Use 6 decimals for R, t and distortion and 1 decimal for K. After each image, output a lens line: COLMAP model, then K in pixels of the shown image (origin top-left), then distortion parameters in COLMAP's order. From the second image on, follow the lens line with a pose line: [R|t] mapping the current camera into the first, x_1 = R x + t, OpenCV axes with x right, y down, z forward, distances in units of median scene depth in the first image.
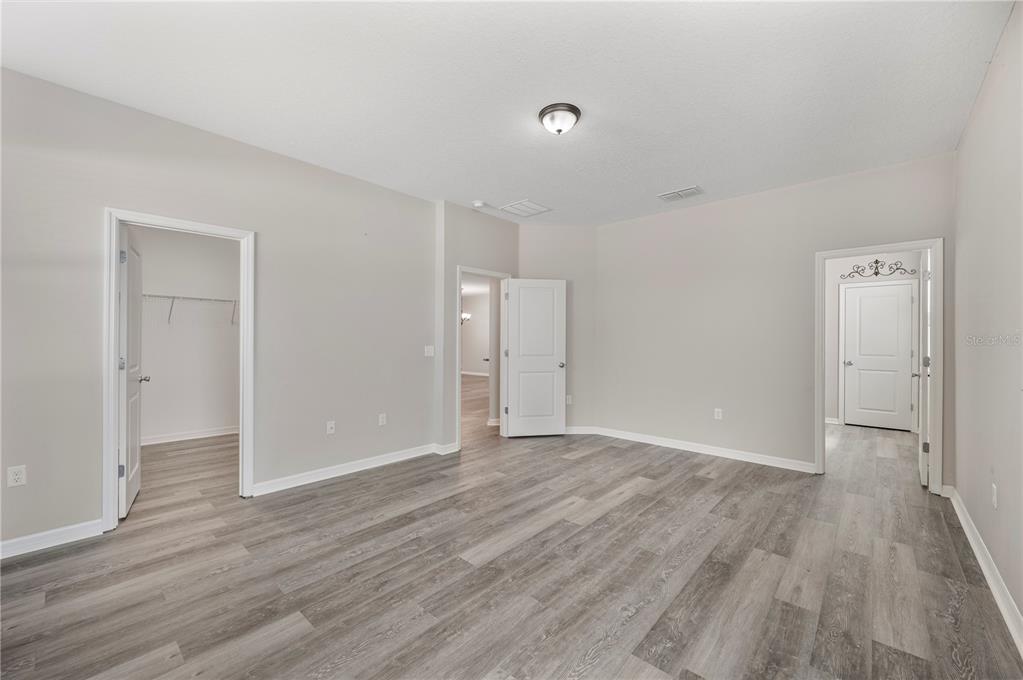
lens RADIAL K [[408.7, 0, 511.5], [0, 408.7, 340.0], [0, 0, 1]] dist [0.001085, 0.000128]
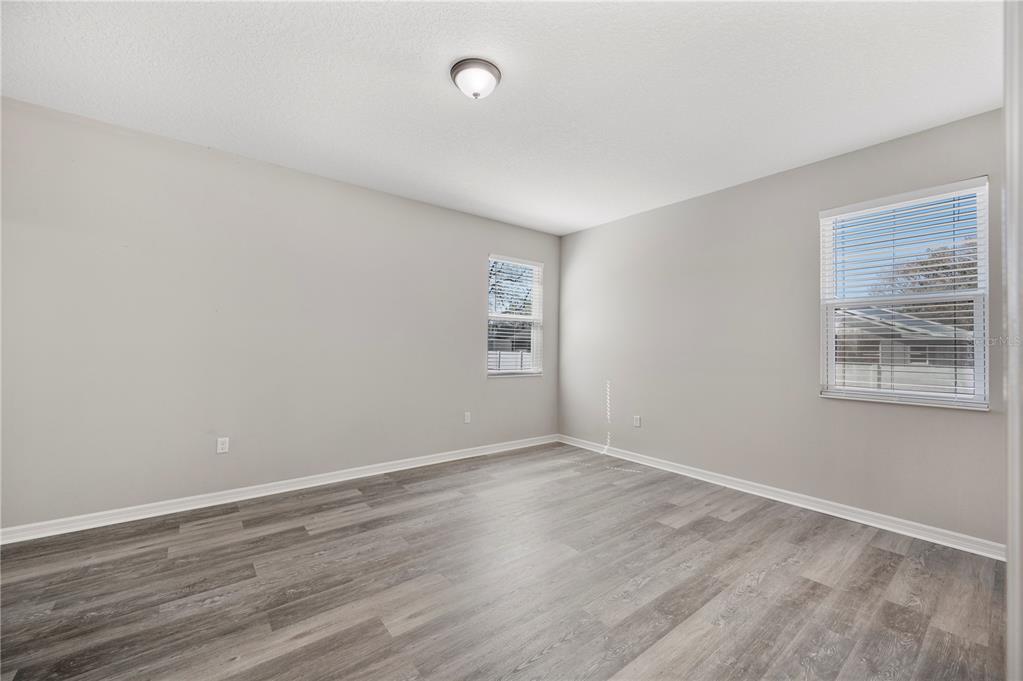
lens RADIAL K [[408.7, 0, 511.5], [0, 408.7, 340.5], [0, 0, 1]] dist [0.001085, 0.000128]
pose [[-0.986631, -0.013712, 0.162394, -0.109156], [-0.016134, 0.999777, -0.013604, -0.008530], [-0.162171, -0.016042, -0.986632, 1.932185]]
